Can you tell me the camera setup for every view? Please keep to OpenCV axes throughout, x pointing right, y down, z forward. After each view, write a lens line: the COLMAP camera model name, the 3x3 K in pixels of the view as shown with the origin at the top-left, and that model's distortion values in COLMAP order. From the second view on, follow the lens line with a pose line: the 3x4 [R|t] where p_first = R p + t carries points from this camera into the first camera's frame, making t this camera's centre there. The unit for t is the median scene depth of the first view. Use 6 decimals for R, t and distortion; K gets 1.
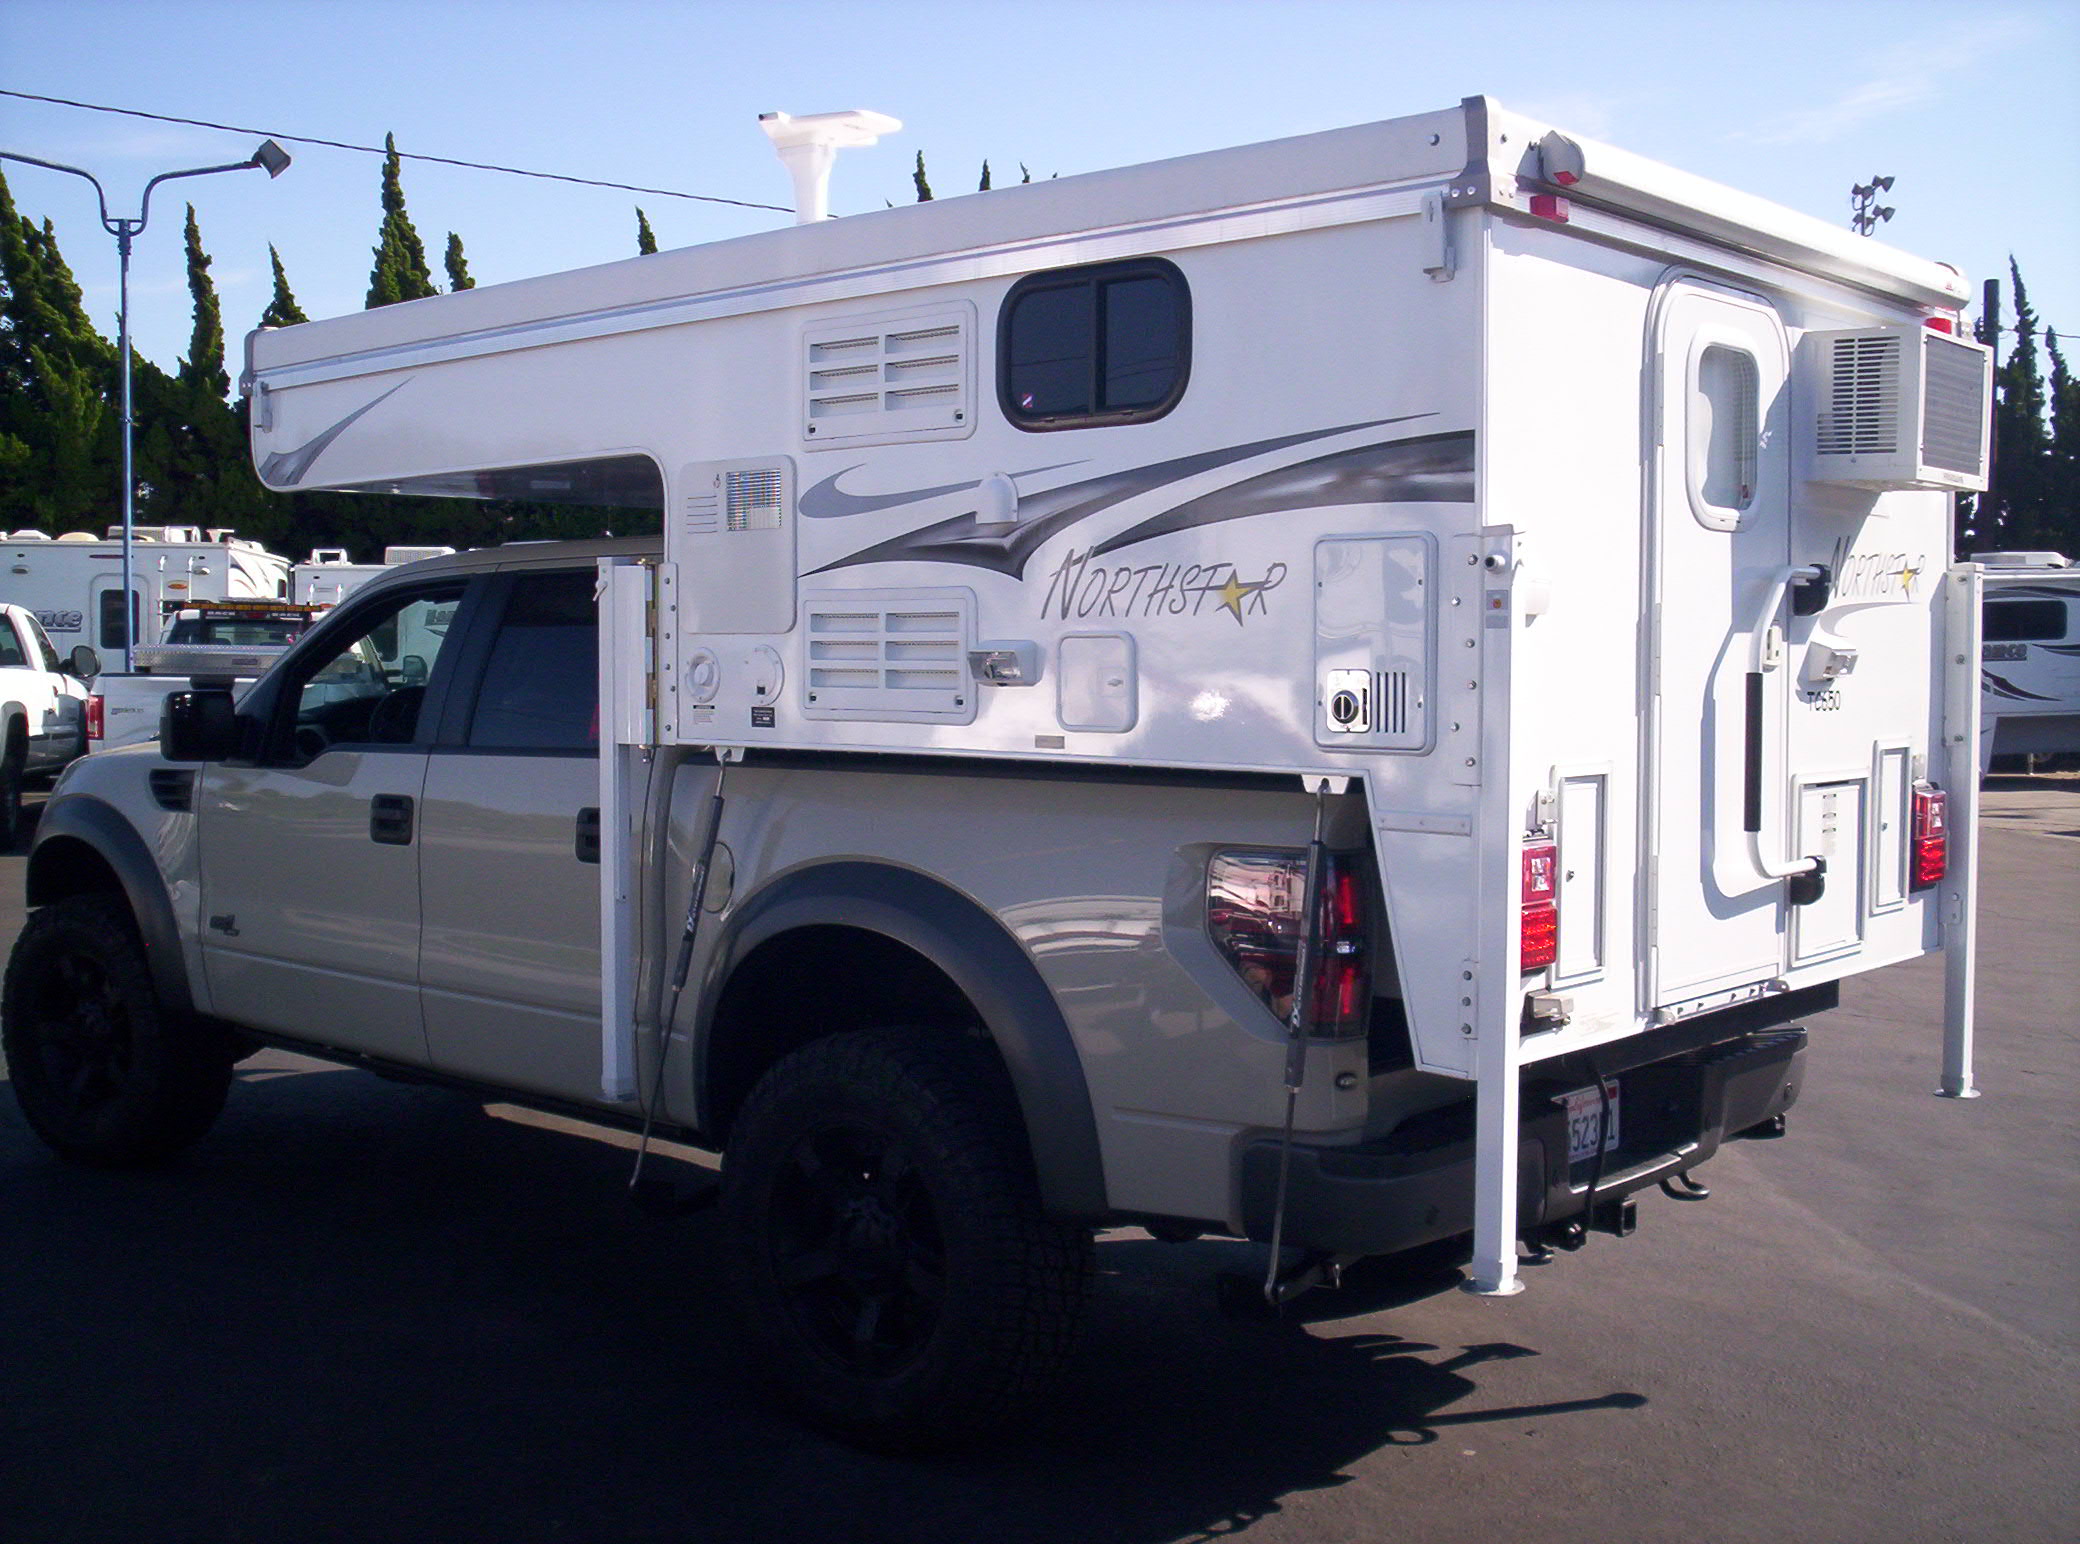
lens RADIAL K [[2274.1, 0, 1037.3], [0, 2274.1, 769.6], [0, 0, 1]] dist [-0.074026, 0.000000]
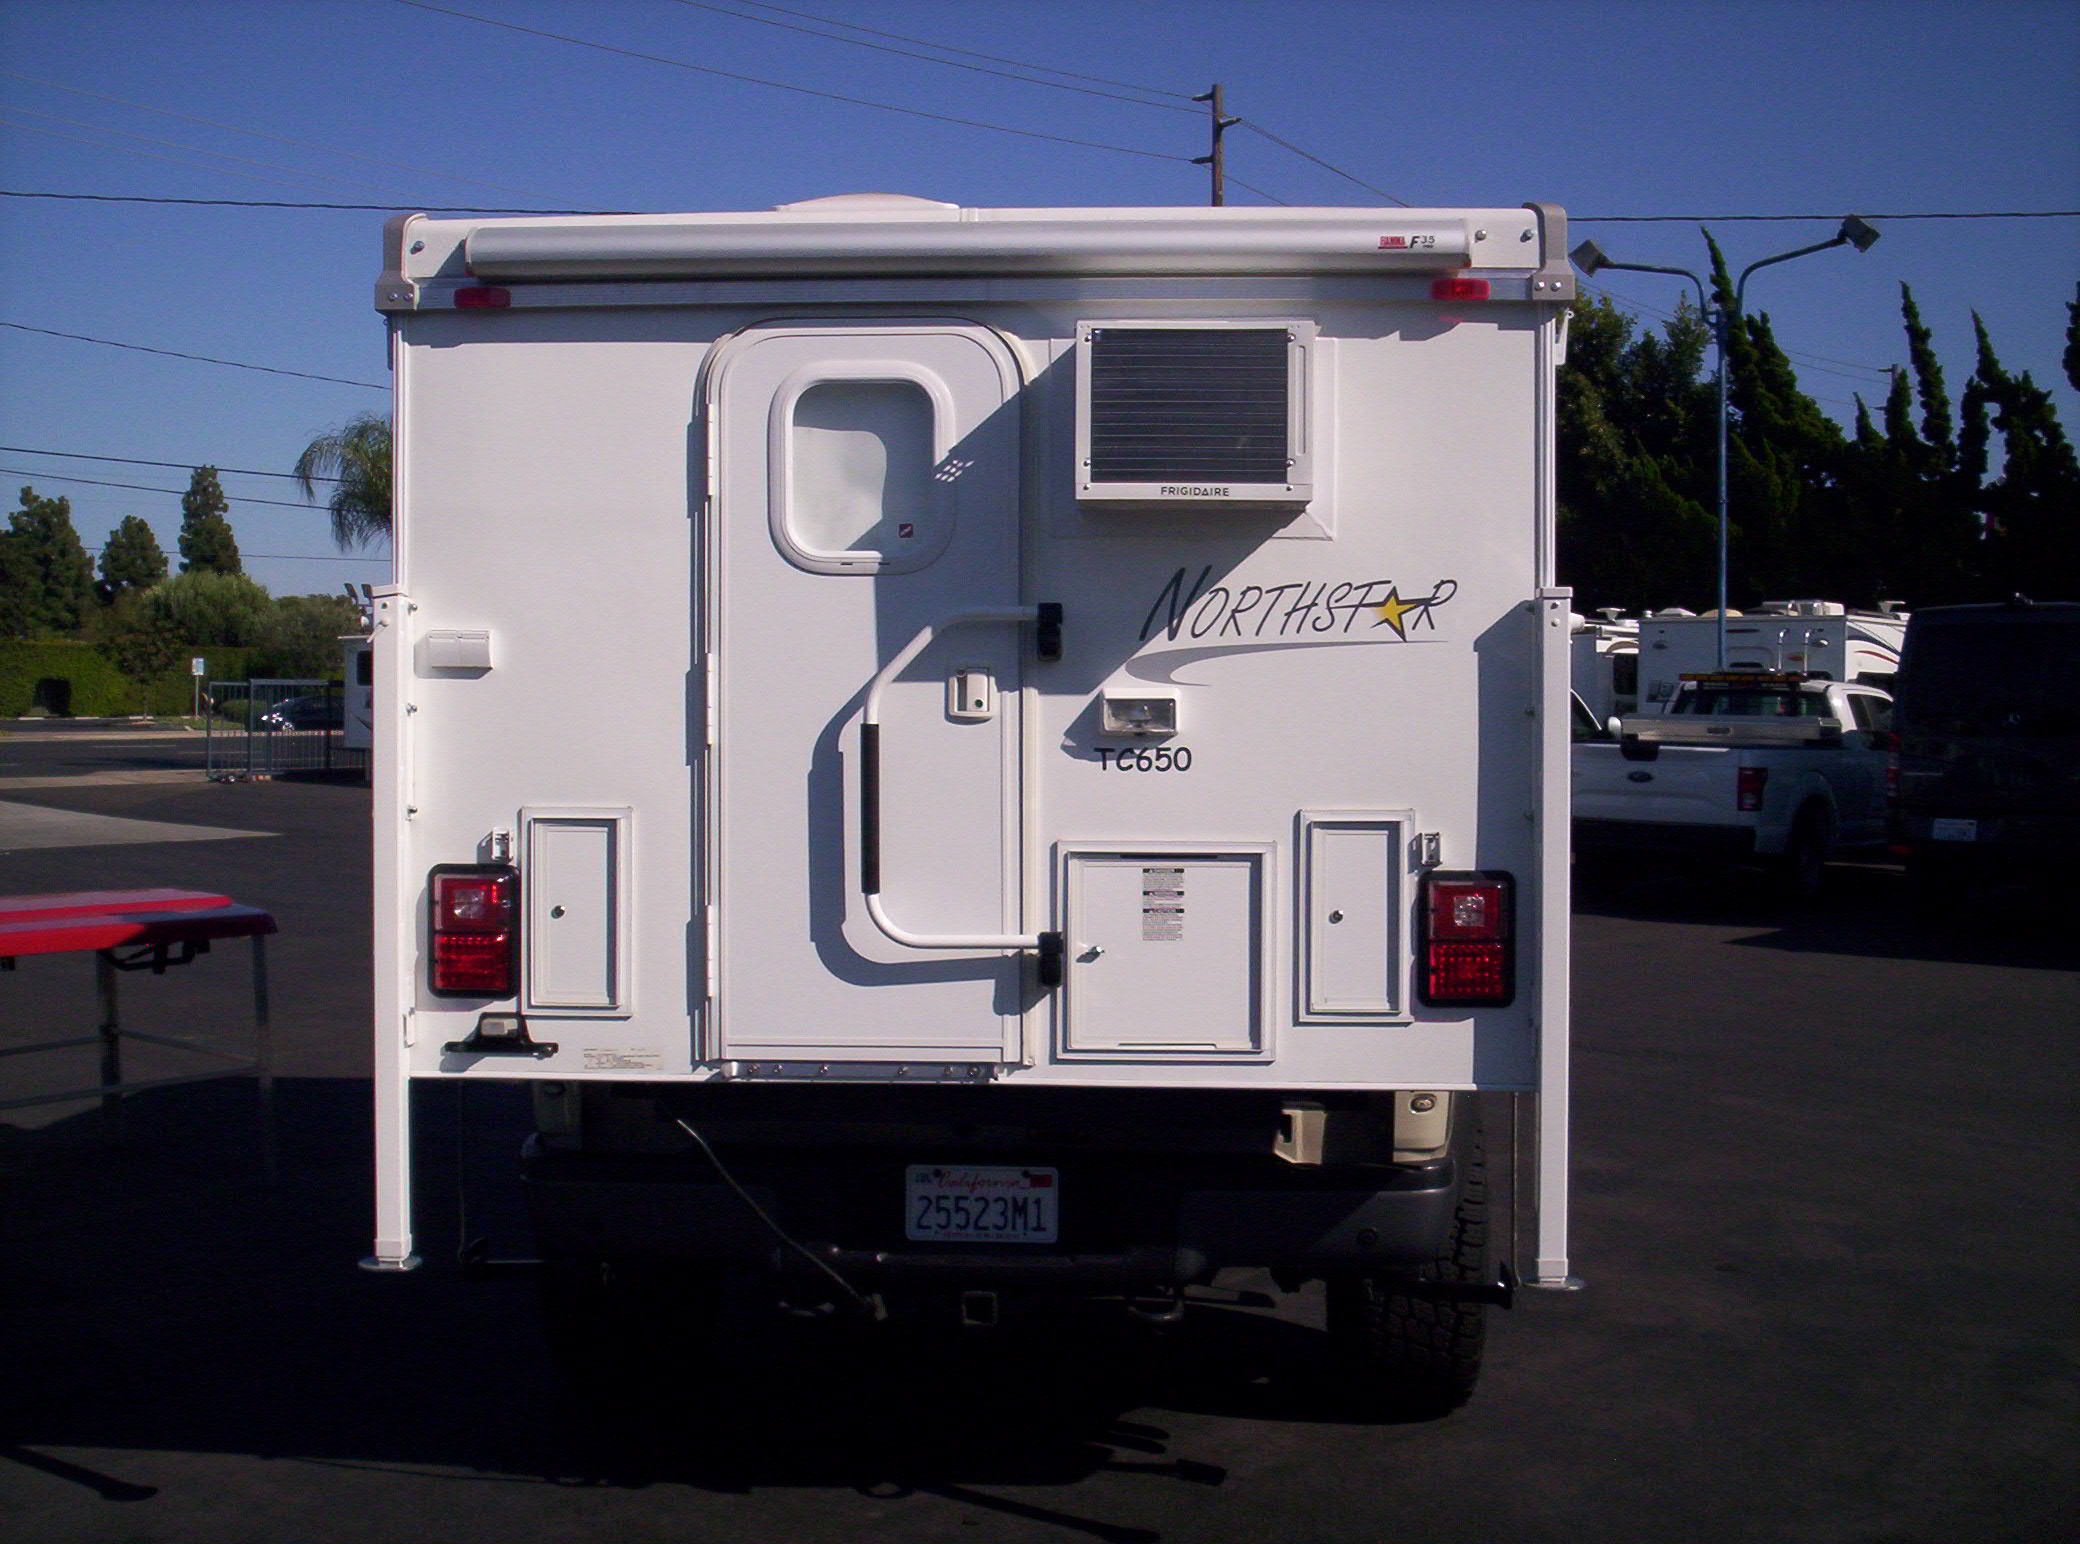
lens RADIAL K [[2274.1, 0, 1043.2], [0, 2274.1, 776.5], [0, 0, 1]] dist [-0.074026, 0.000000]
pose [[0.633484, 0.021320, -0.773462, 0.915925], [-0.044700, 0.998959, -0.009075, -0.013089], [0.772464, 0.040323, 0.633778, 0.382977]]
